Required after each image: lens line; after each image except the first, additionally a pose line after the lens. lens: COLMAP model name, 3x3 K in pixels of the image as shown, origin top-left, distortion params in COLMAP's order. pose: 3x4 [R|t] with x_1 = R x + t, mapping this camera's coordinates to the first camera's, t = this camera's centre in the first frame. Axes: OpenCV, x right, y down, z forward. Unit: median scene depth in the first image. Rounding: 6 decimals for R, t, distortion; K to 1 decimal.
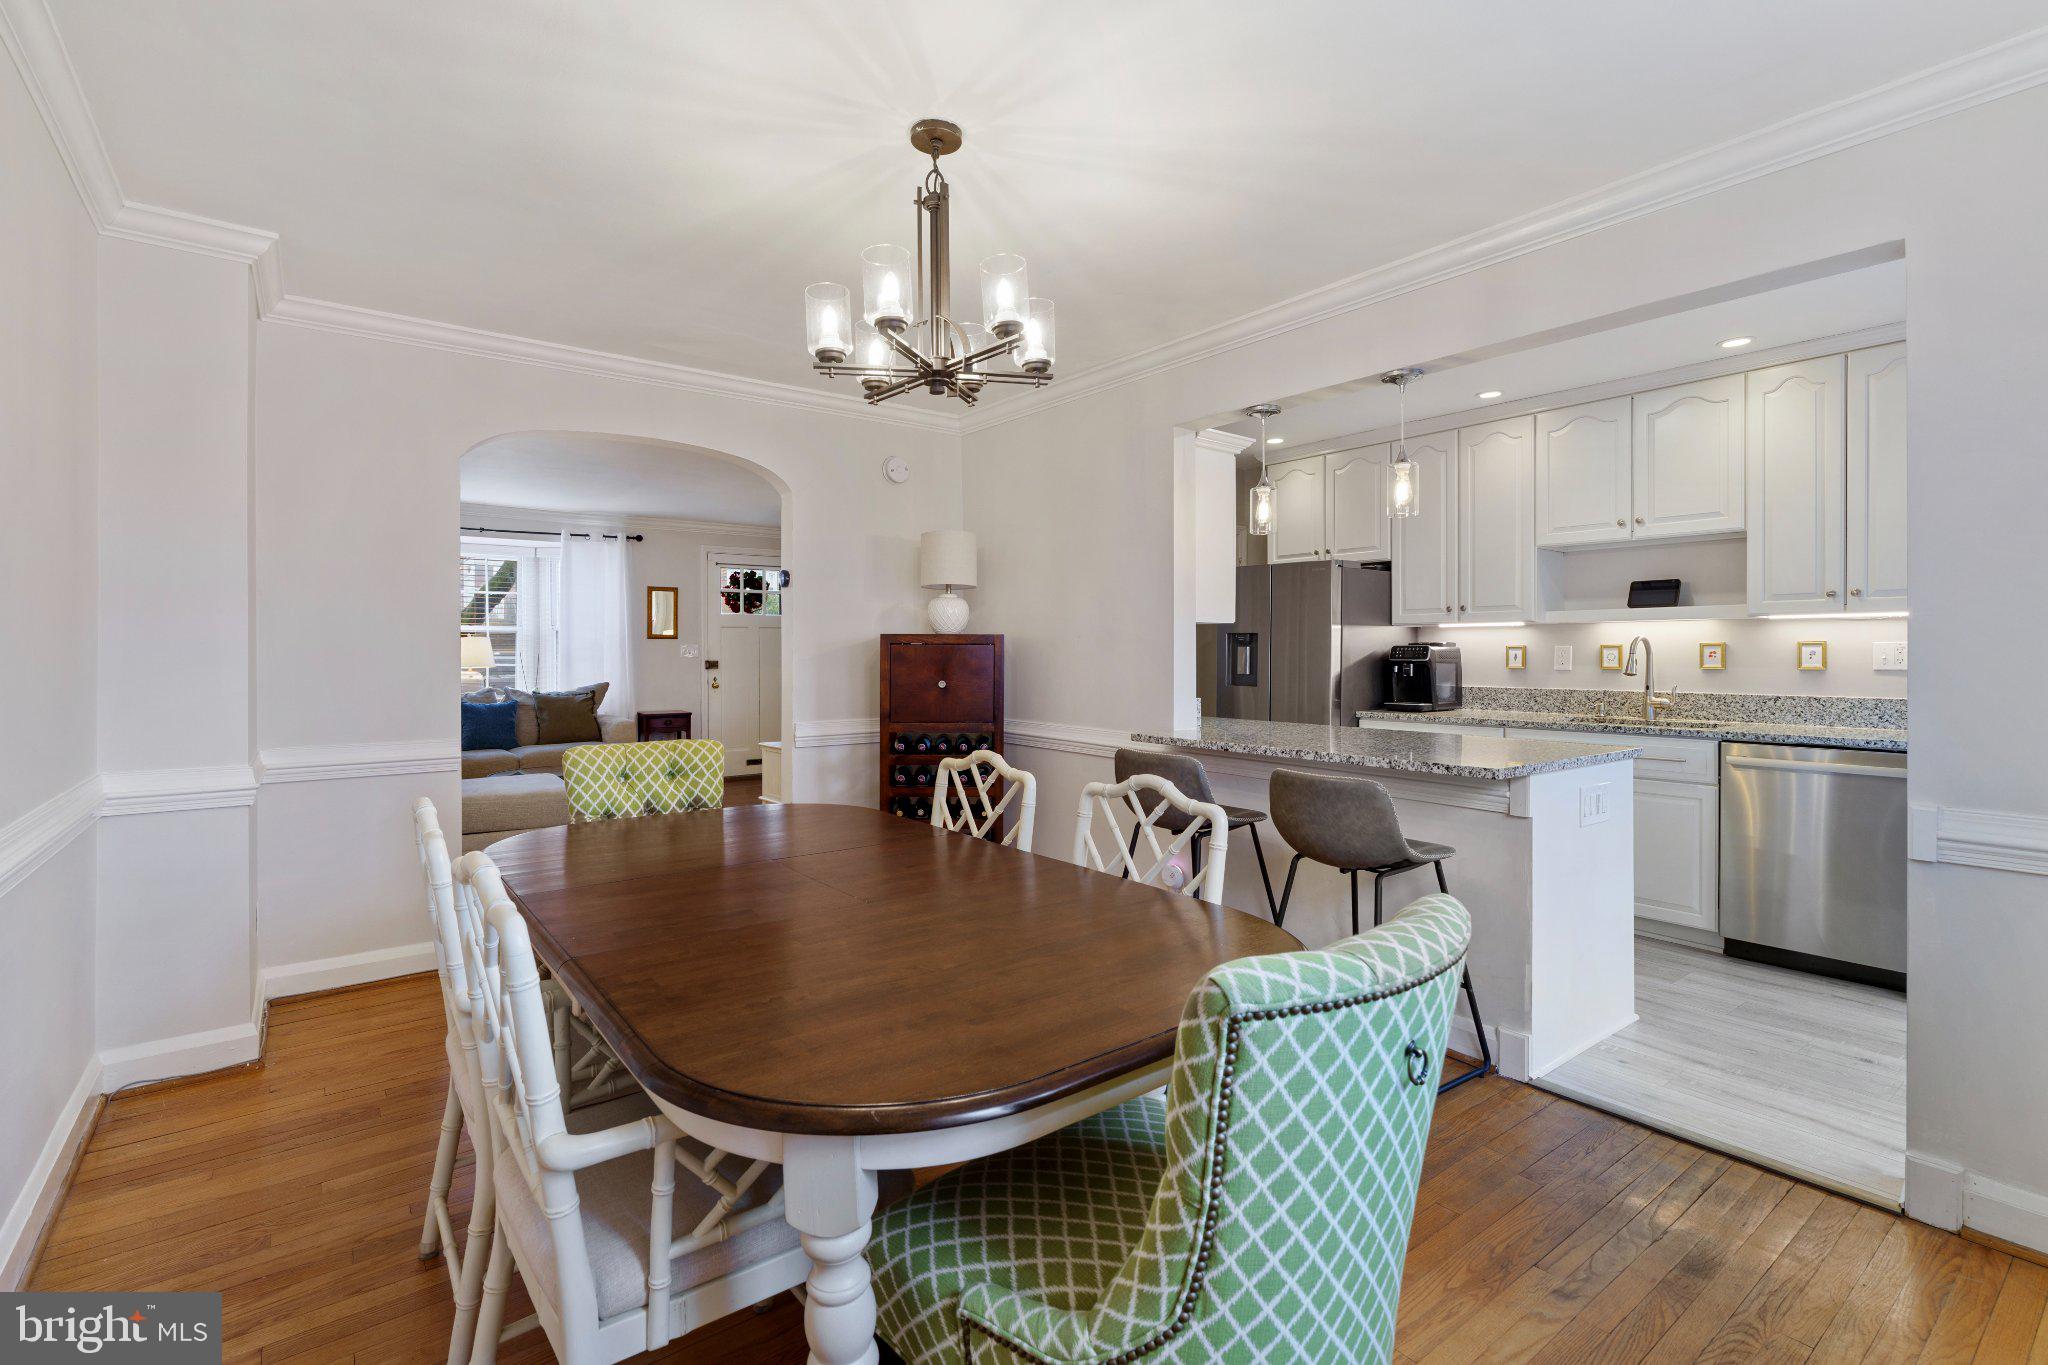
lens RADIAL K [[927.6, 0, 1018.4], [0, 927.6, 655.7], [0, 0, 1]] dist [-0.003177, -0.000001]
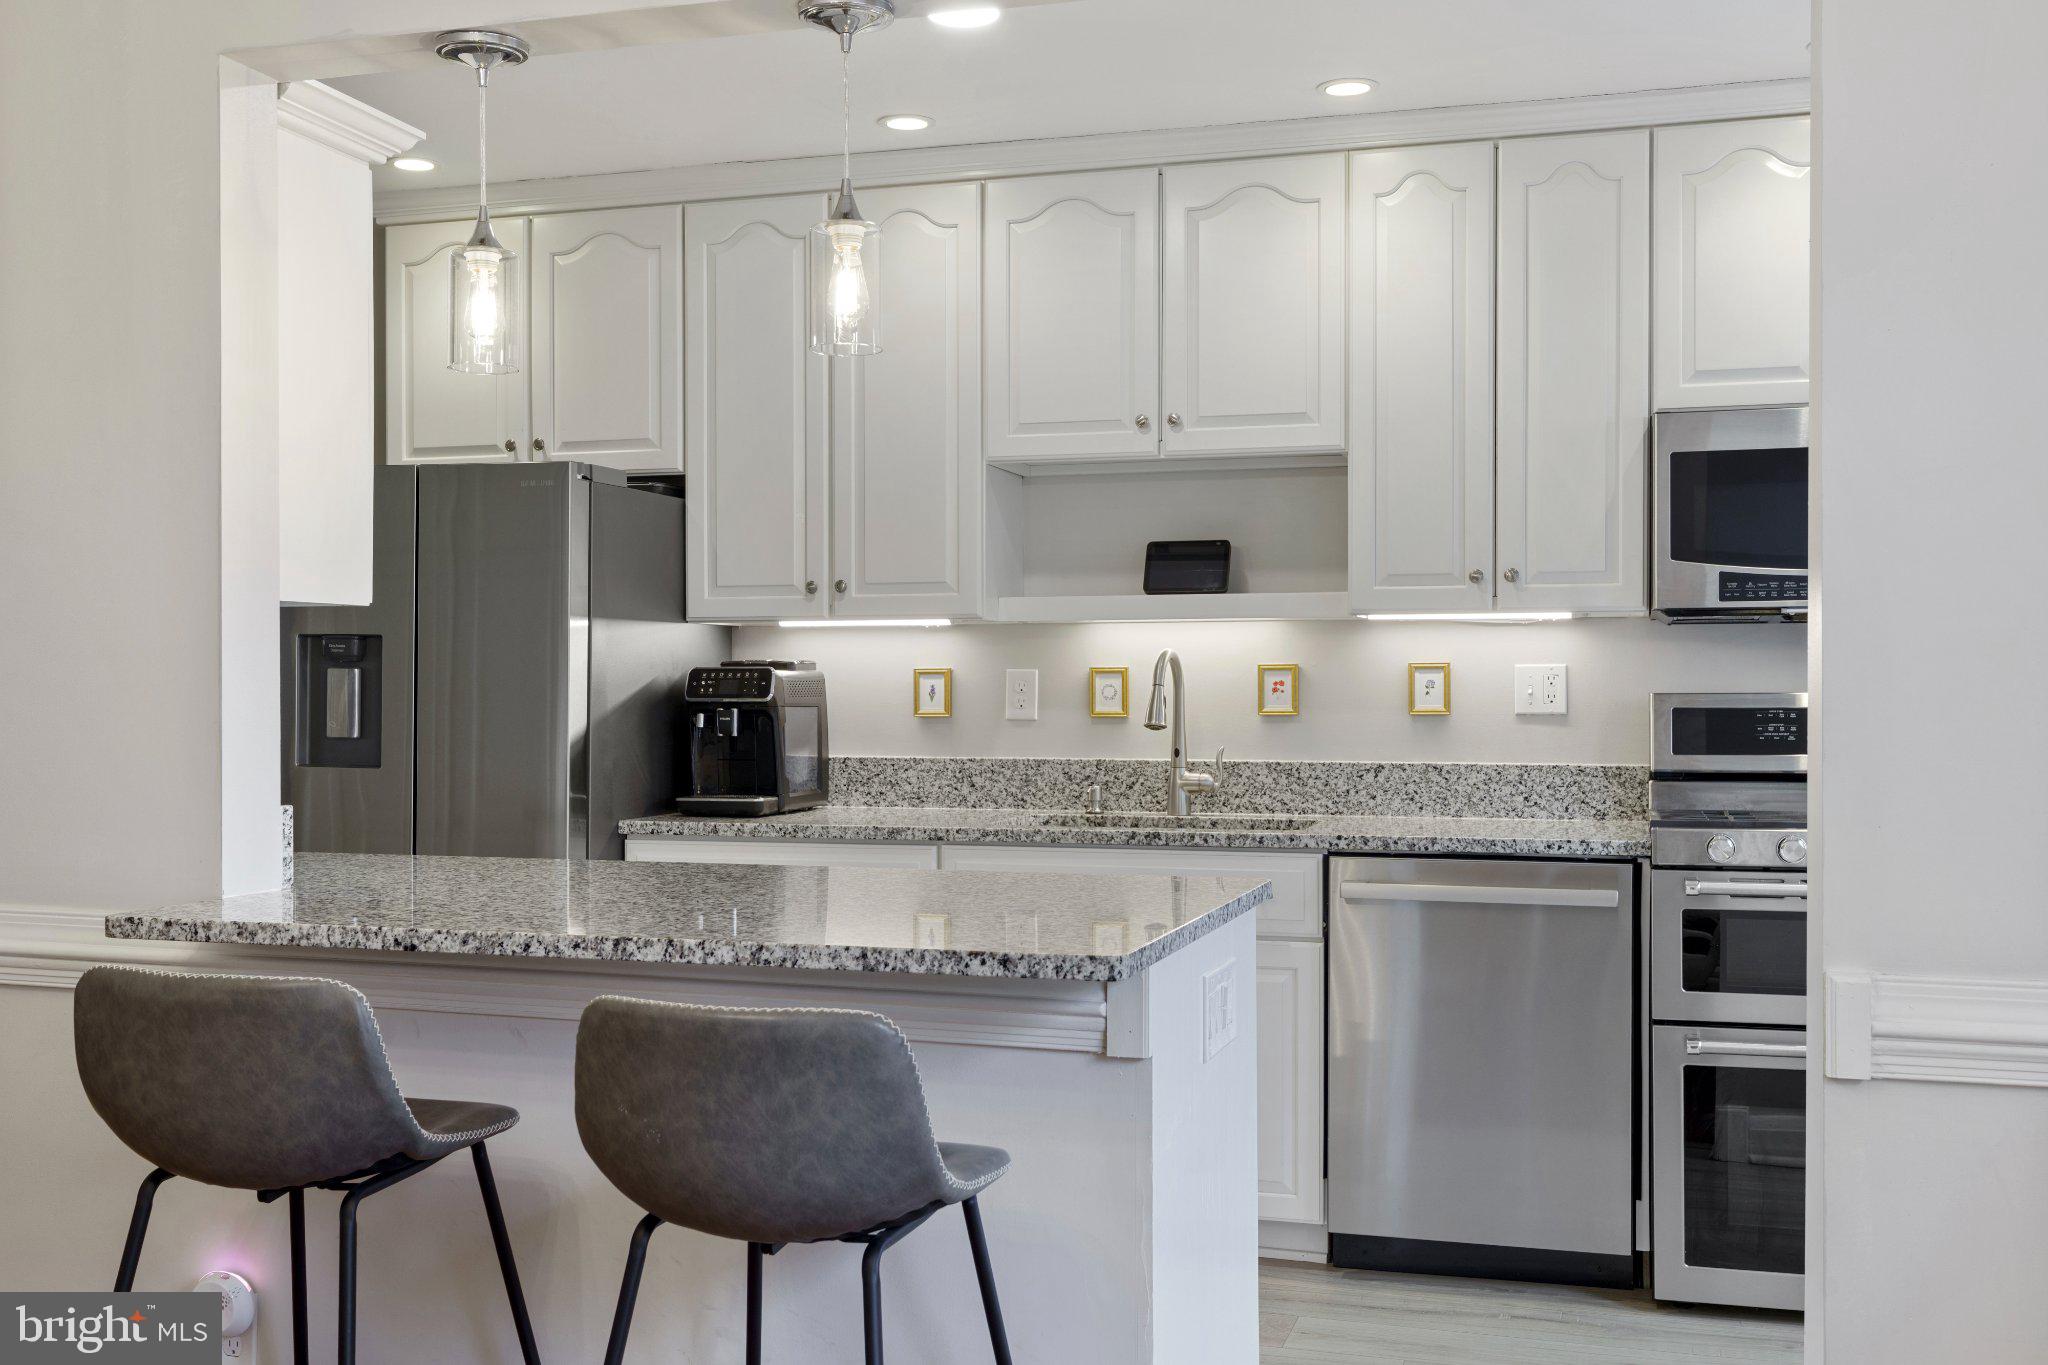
lens RADIAL K [[2013.9, 0, 1015.4], [0, 2013.9, 684.4], [0, 0, 1]] dist [0.009317, 0.004529]
pose [[0.811537, 0.000586, 0.584301, -0.032960], [0.001553, 0.999994, -0.003159, 0.000506], [-0.584299, 0.003471, 0.811531, 0.155285]]
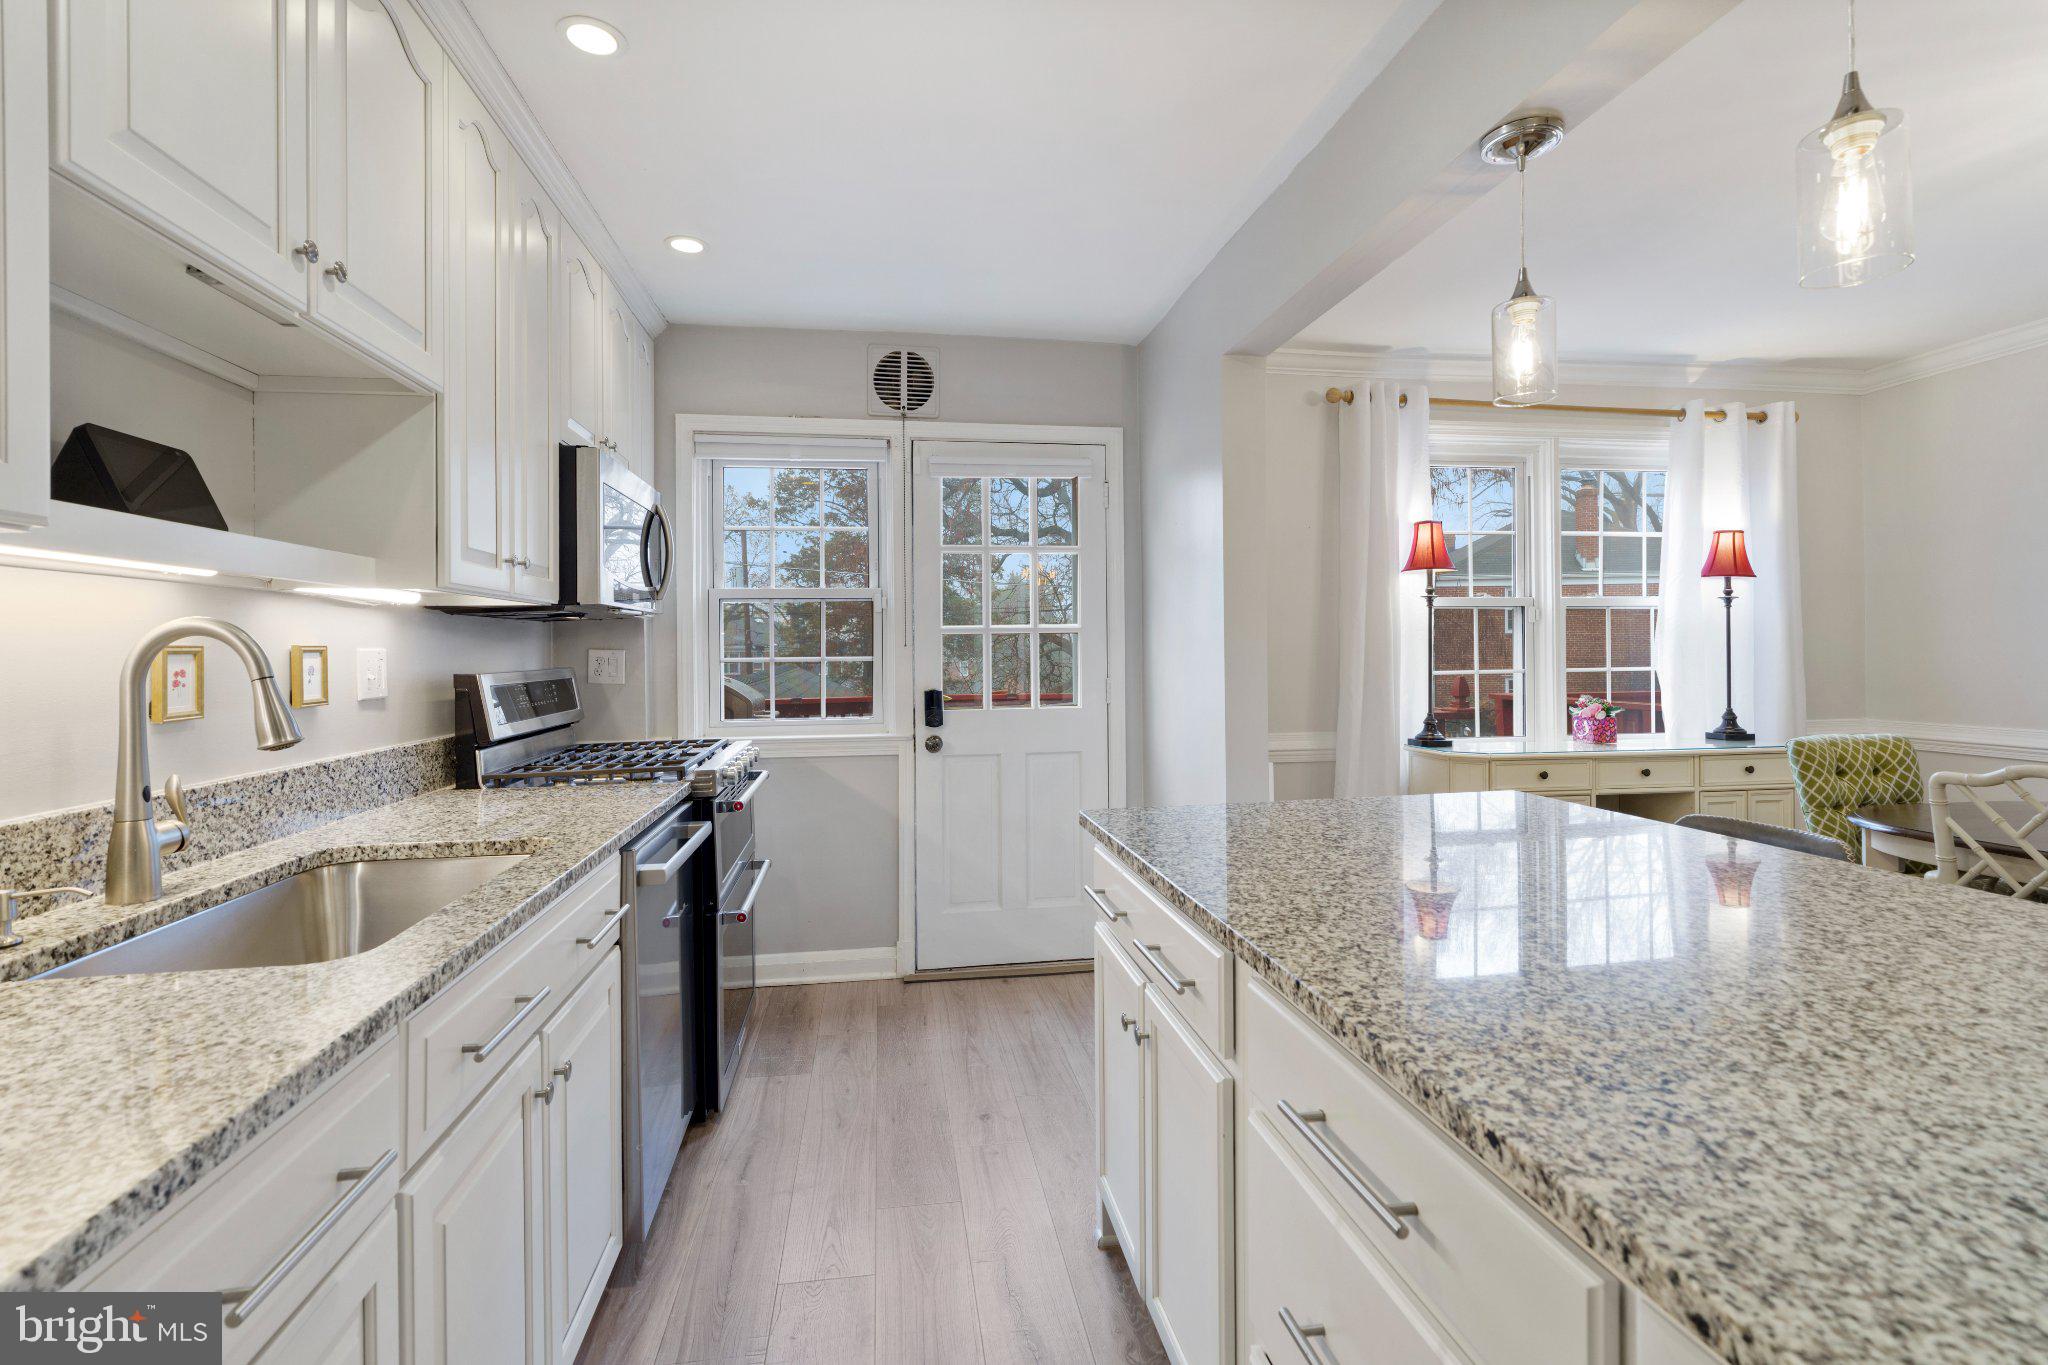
lens RADIAL K [[927.6, 0, 1018.4], [0, 927.6, 655.7], [0, 0, 1]] dist [-0.003177, -0.000001]
pose [[-0.879235, 0.007646, 0.476327, 0.283051], [0.012626, 0.999894, 0.007255, -0.008223], [-0.476221, 0.012393, -0.879238, 1.094491]]
